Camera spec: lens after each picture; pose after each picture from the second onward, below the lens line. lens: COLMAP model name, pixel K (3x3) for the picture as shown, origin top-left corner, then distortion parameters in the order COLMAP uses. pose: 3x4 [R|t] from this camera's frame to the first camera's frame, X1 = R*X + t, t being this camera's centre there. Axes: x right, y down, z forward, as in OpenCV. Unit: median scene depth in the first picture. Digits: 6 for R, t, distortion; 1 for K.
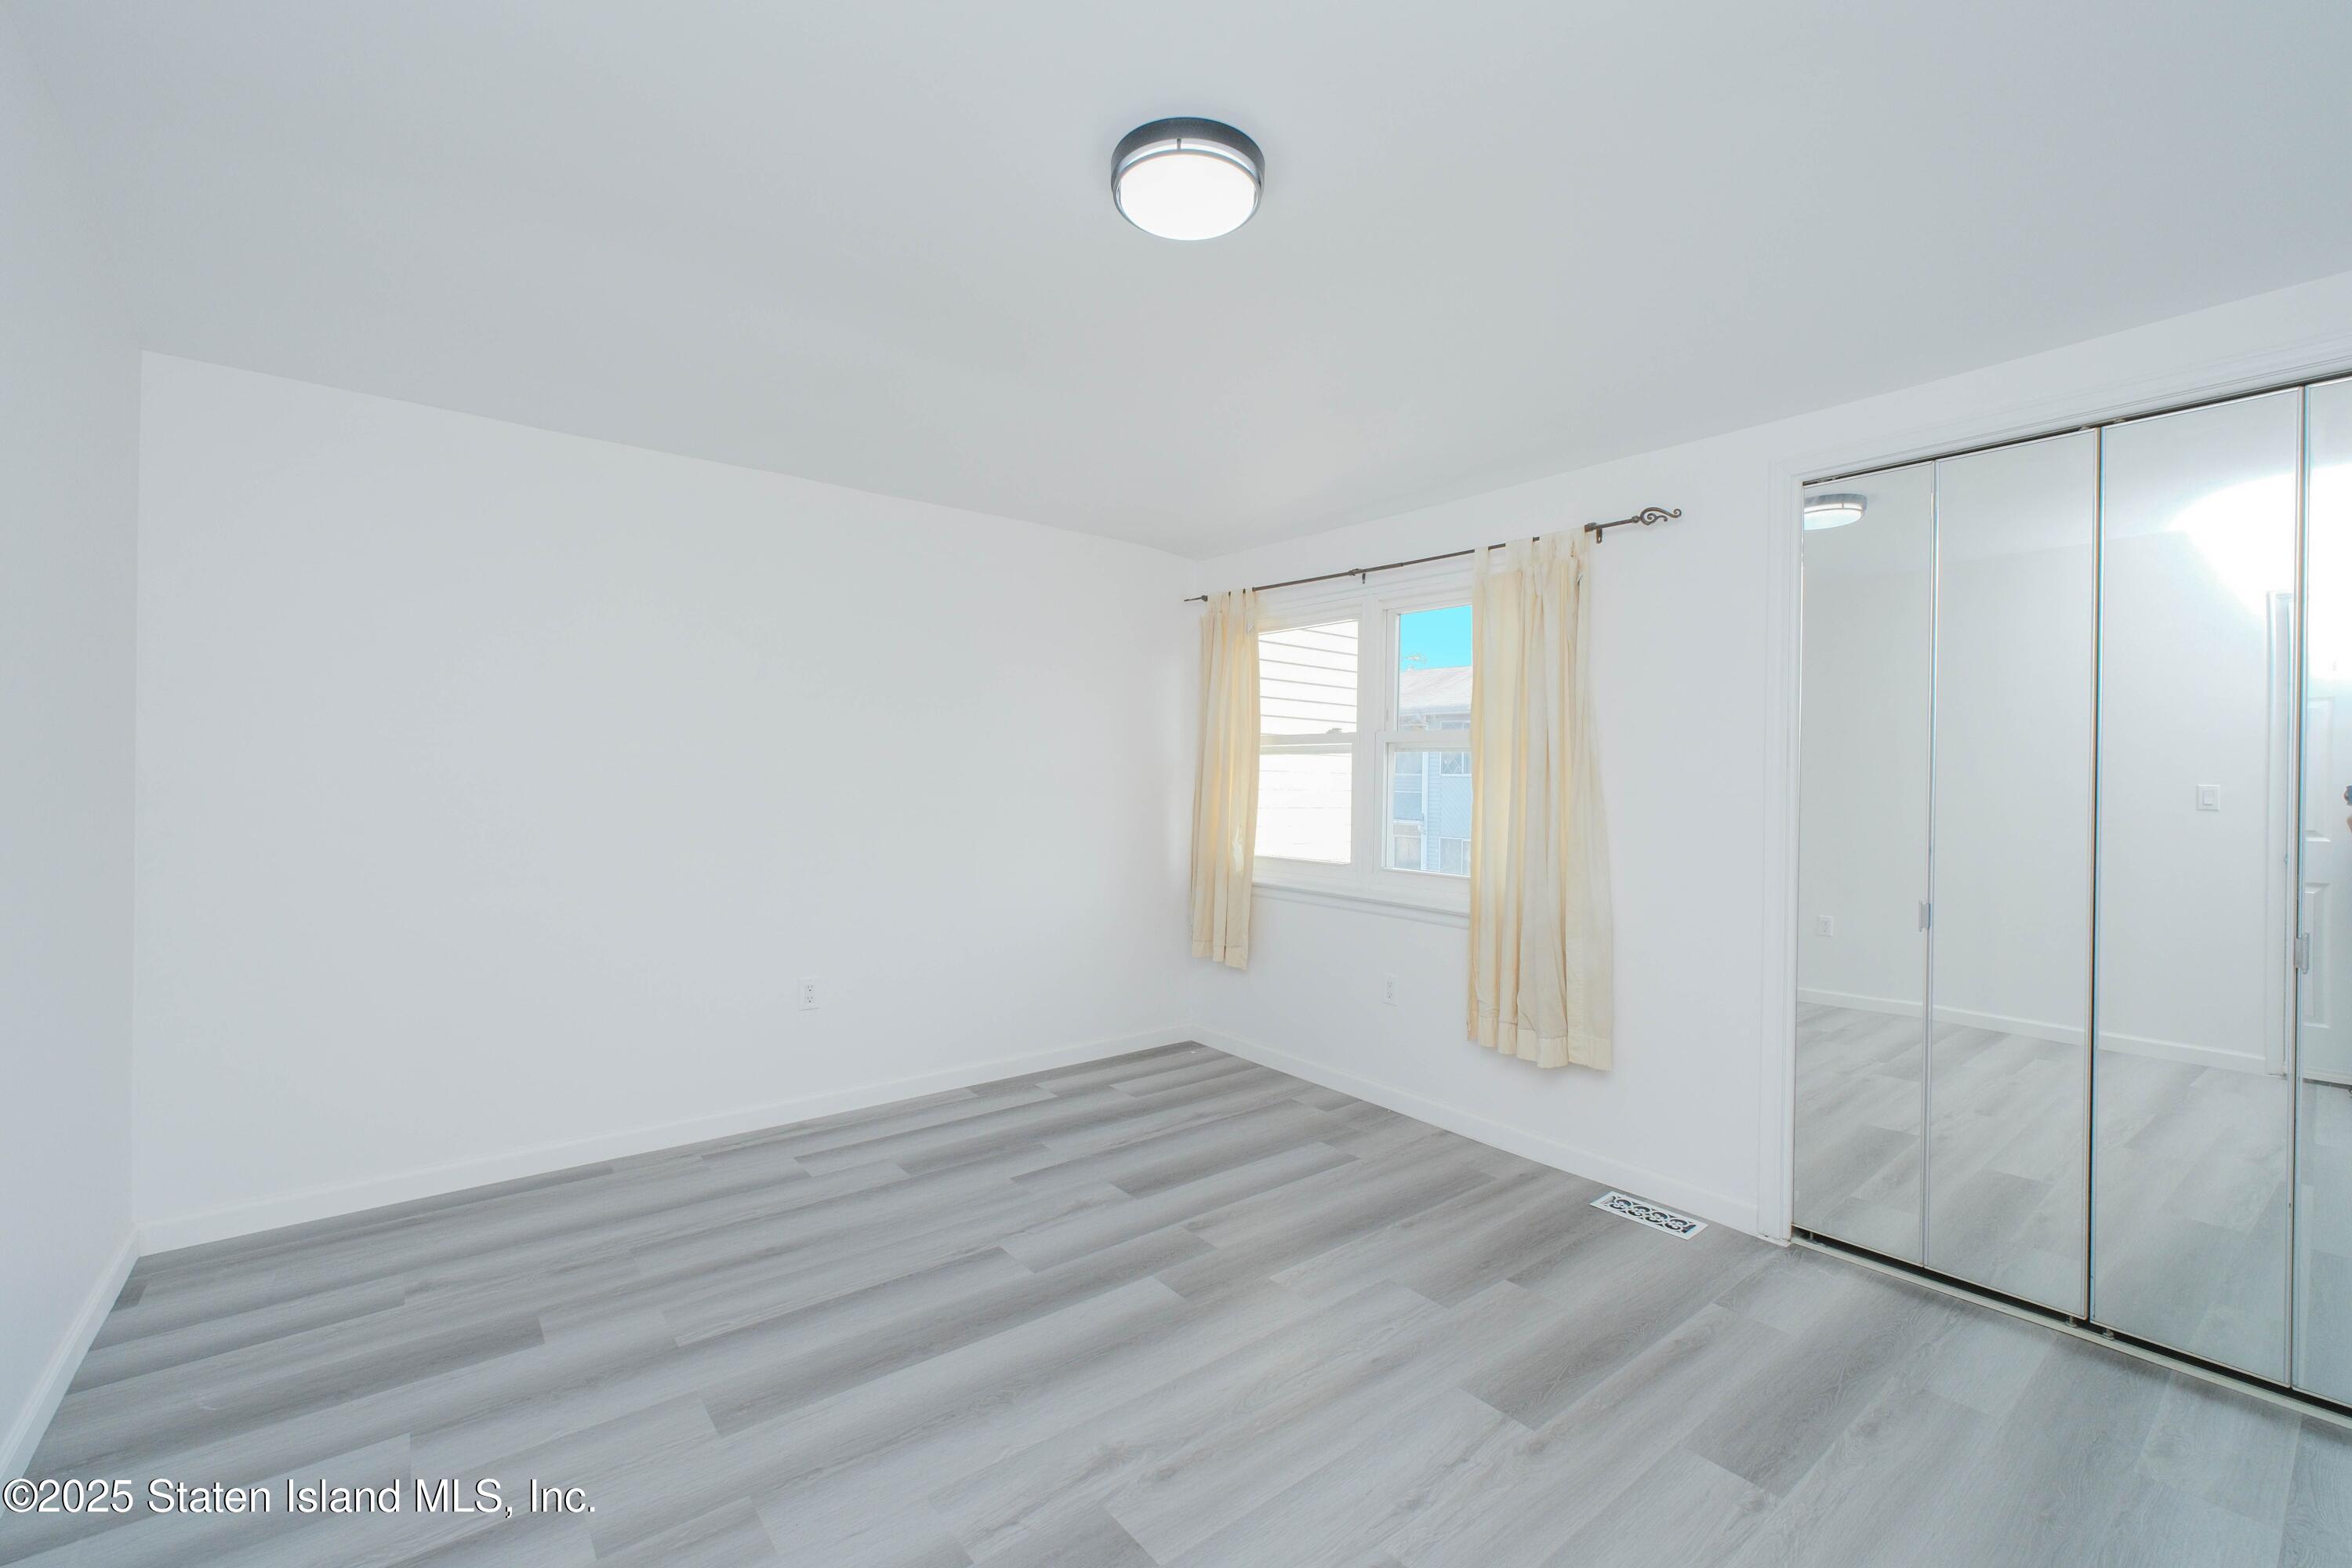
lens RADIAL K [[981.9, 0, 1176.0], [0, 981.9, 784.0], [0, 0, 1]] dist [0.002080, -0.000414]
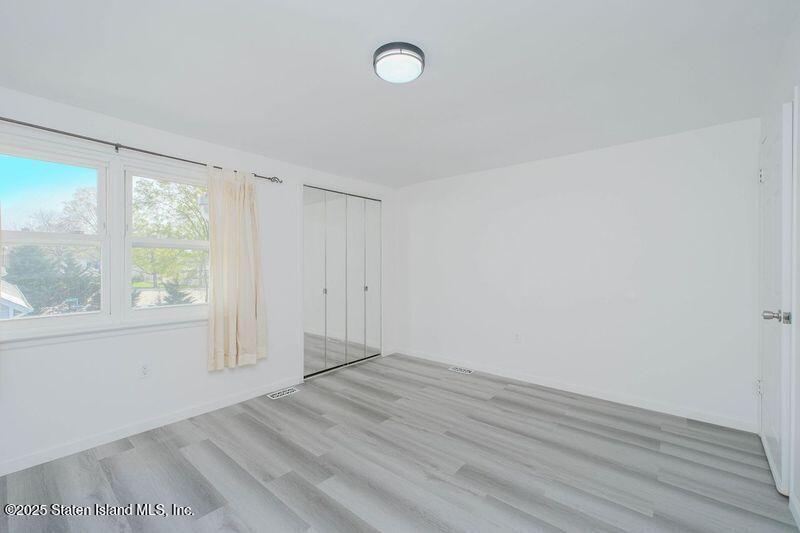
lens RADIAL K [[334.0, 0, 400.0], [0, 334.0, 266.5], [0, 0, 1]] dist [0.002080, -0.000414]
pose [[-0.196797, -0.018891, 0.980262, -0.722437], [0.005528, 0.999777, 0.020377, -0.008315], [-0.980429, 0.009429, -0.196649, 0.871815]]
